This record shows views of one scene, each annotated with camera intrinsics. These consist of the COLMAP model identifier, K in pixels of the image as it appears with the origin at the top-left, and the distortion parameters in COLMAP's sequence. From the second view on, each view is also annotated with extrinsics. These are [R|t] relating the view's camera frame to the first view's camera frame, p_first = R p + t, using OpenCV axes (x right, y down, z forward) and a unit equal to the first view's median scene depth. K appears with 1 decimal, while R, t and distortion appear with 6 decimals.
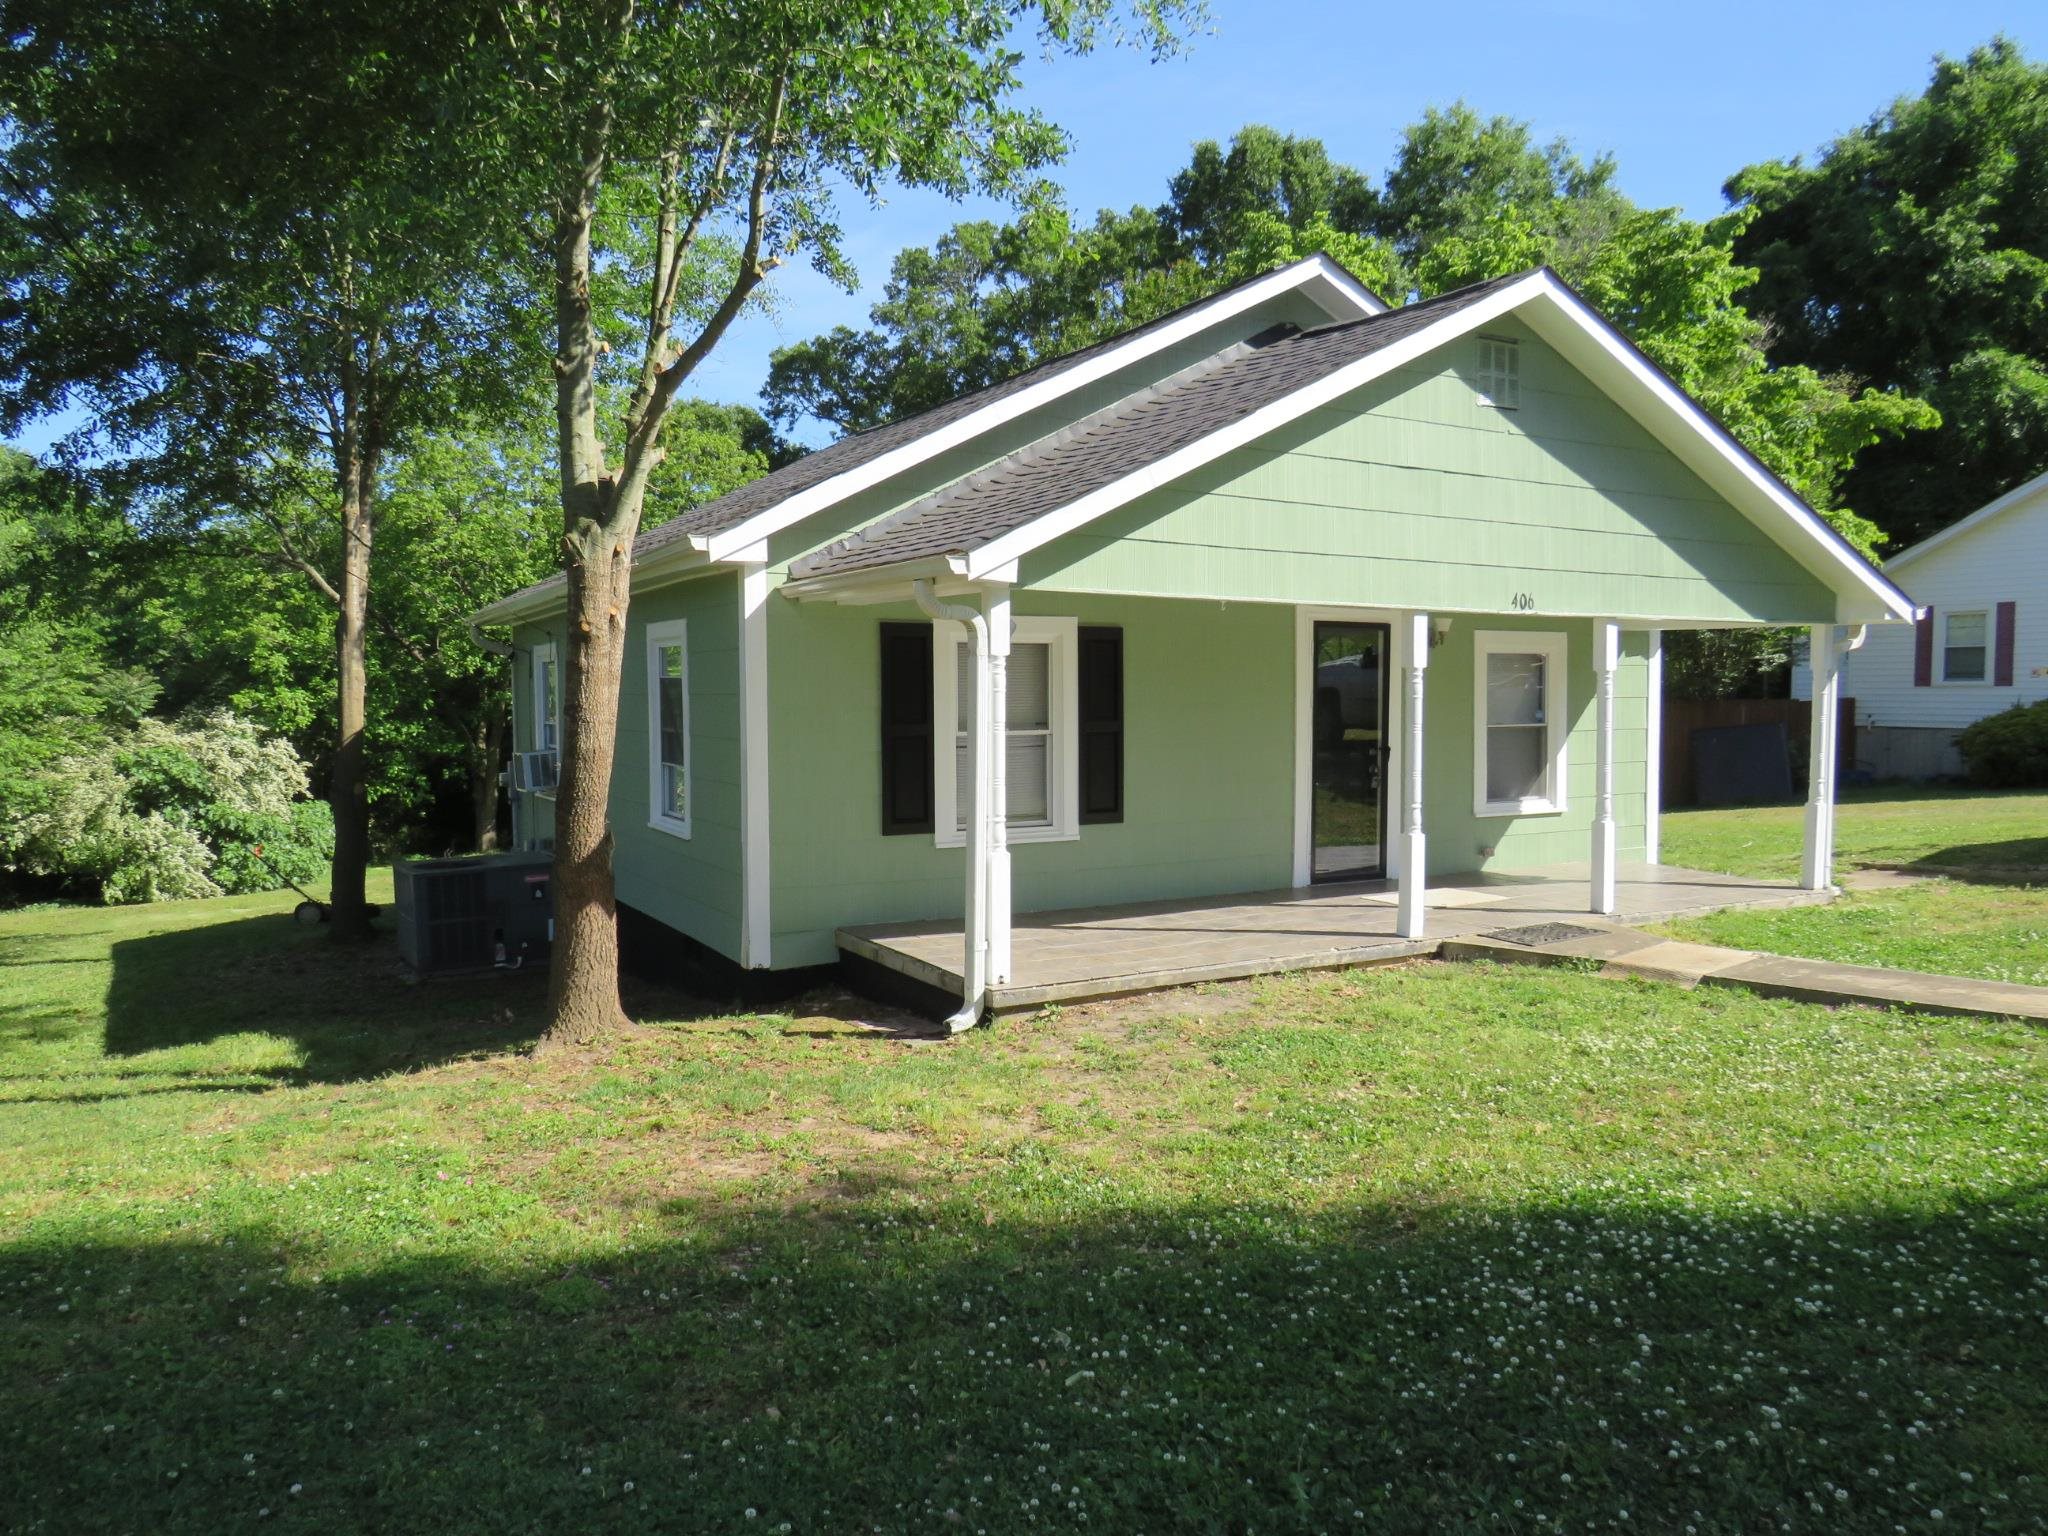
lens RADIAL K [[1453.1, 0, 1023.9], [0, 1453.1, 771.8], [0, 0, 1]] dist [-0.023274, 0.002401]
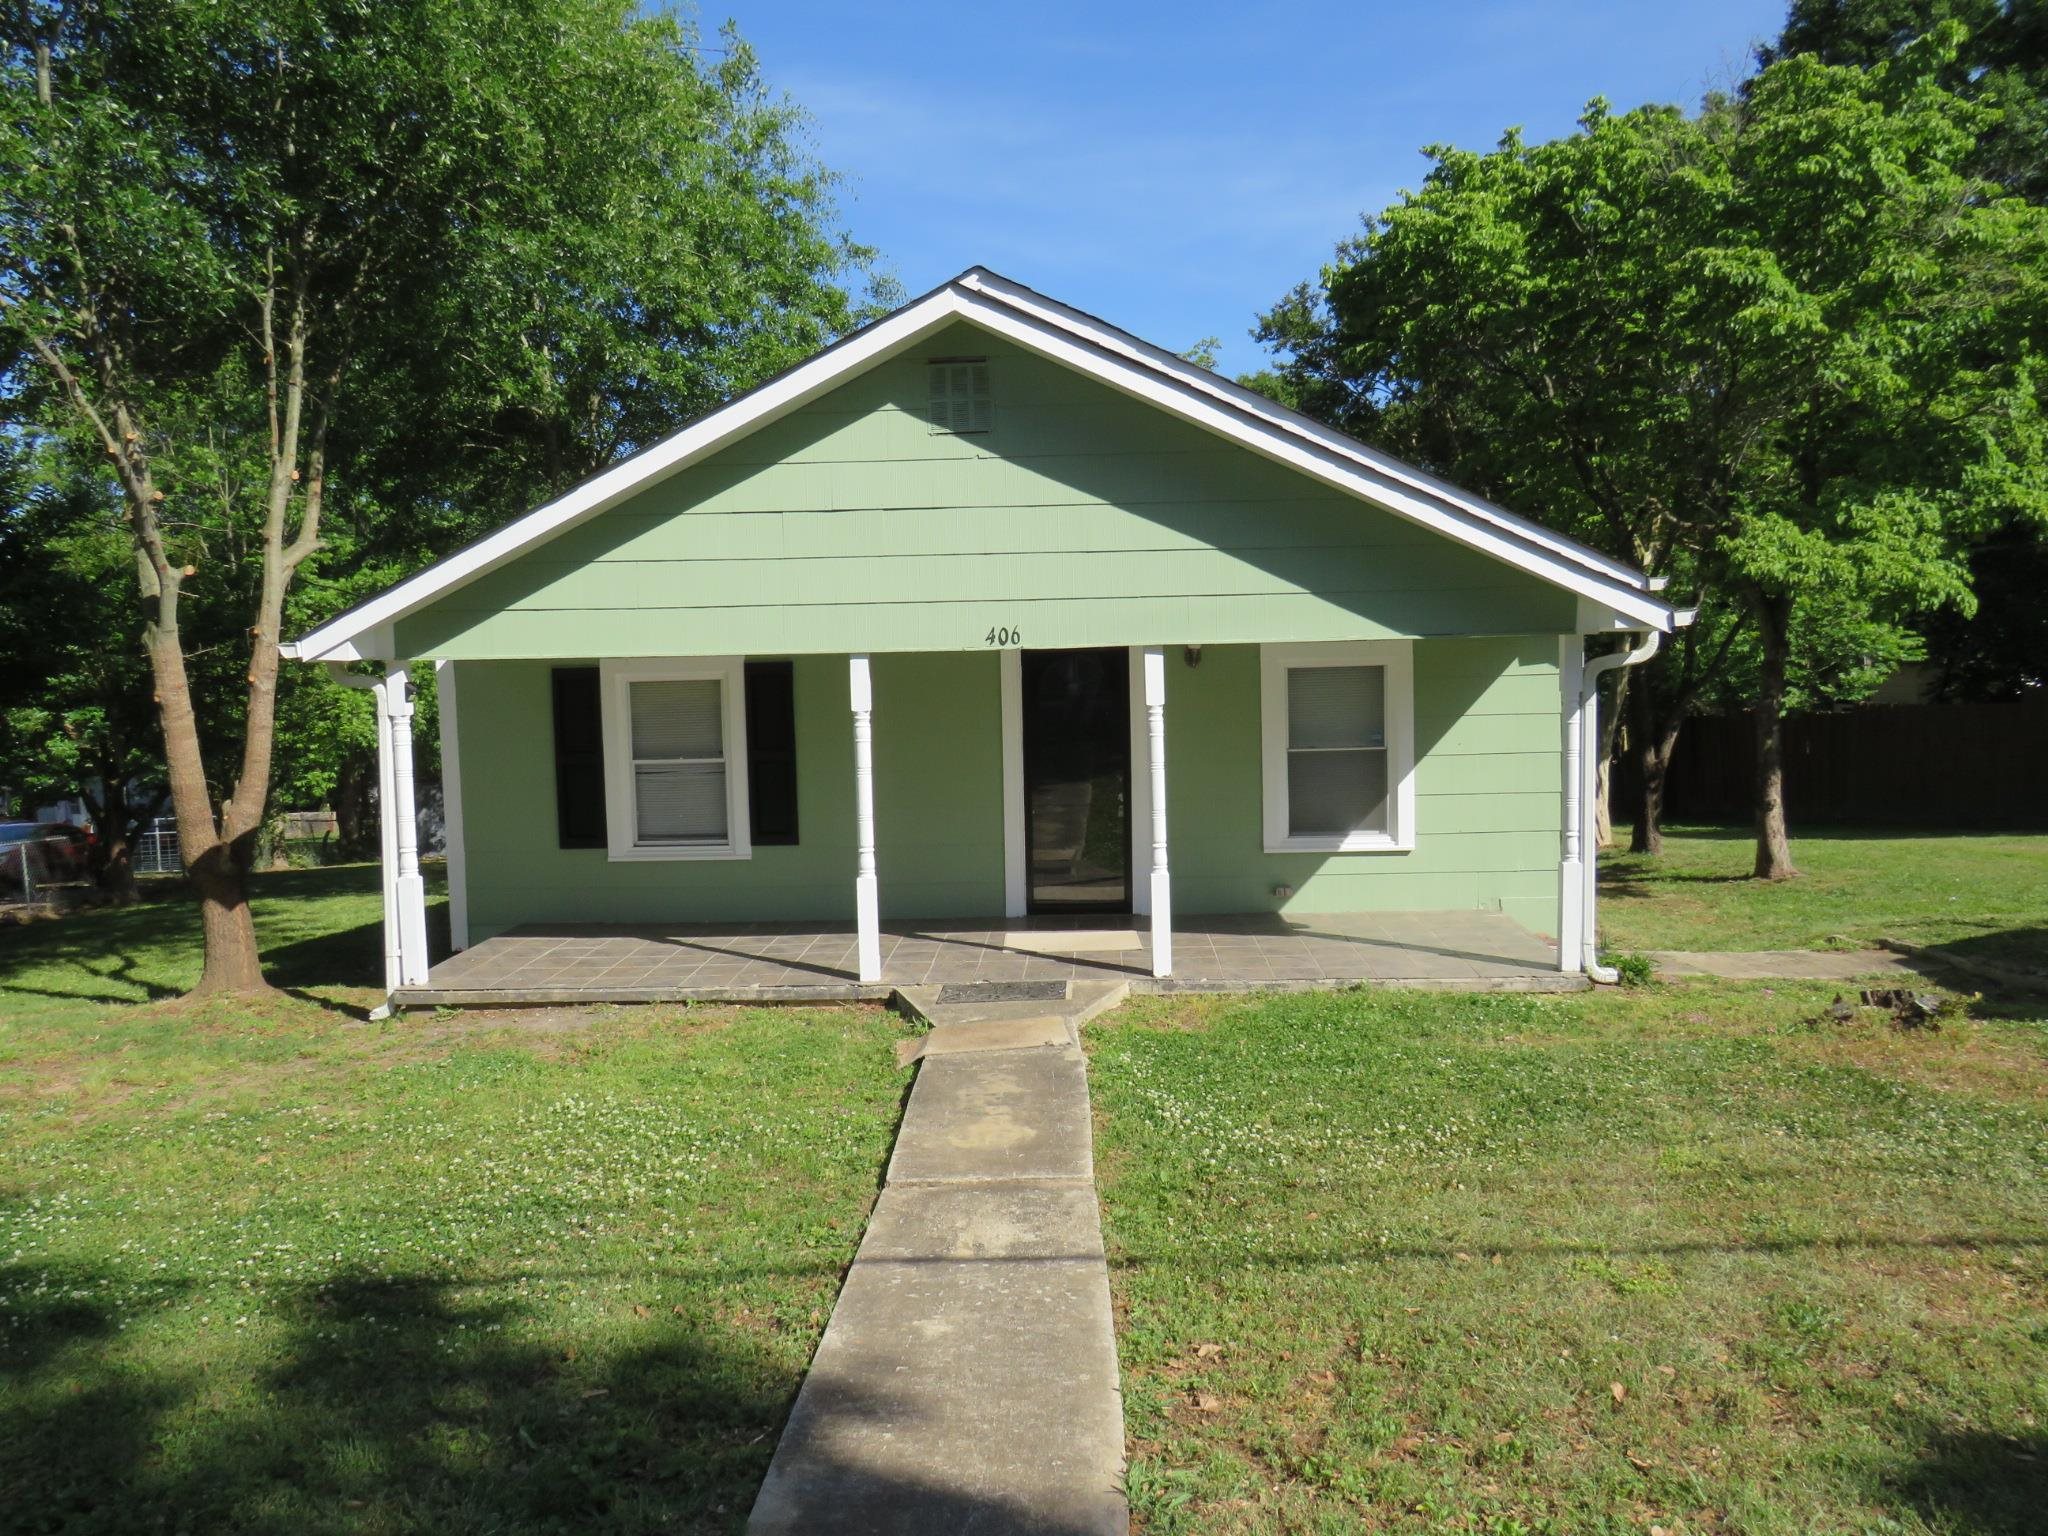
lens RADIAL K [[1453.1, 0, 1023.7], [0, 1453.1, 778.2], [0, 0, 1]] dist [-0.023274, 0.002401]
pose [[0.842516, 0.026332, -0.538027, 1.387149], [-0.006320, 0.999219, 0.039006, -0.101037], [0.538634, -0.029463, 0.842025, 0.344584]]
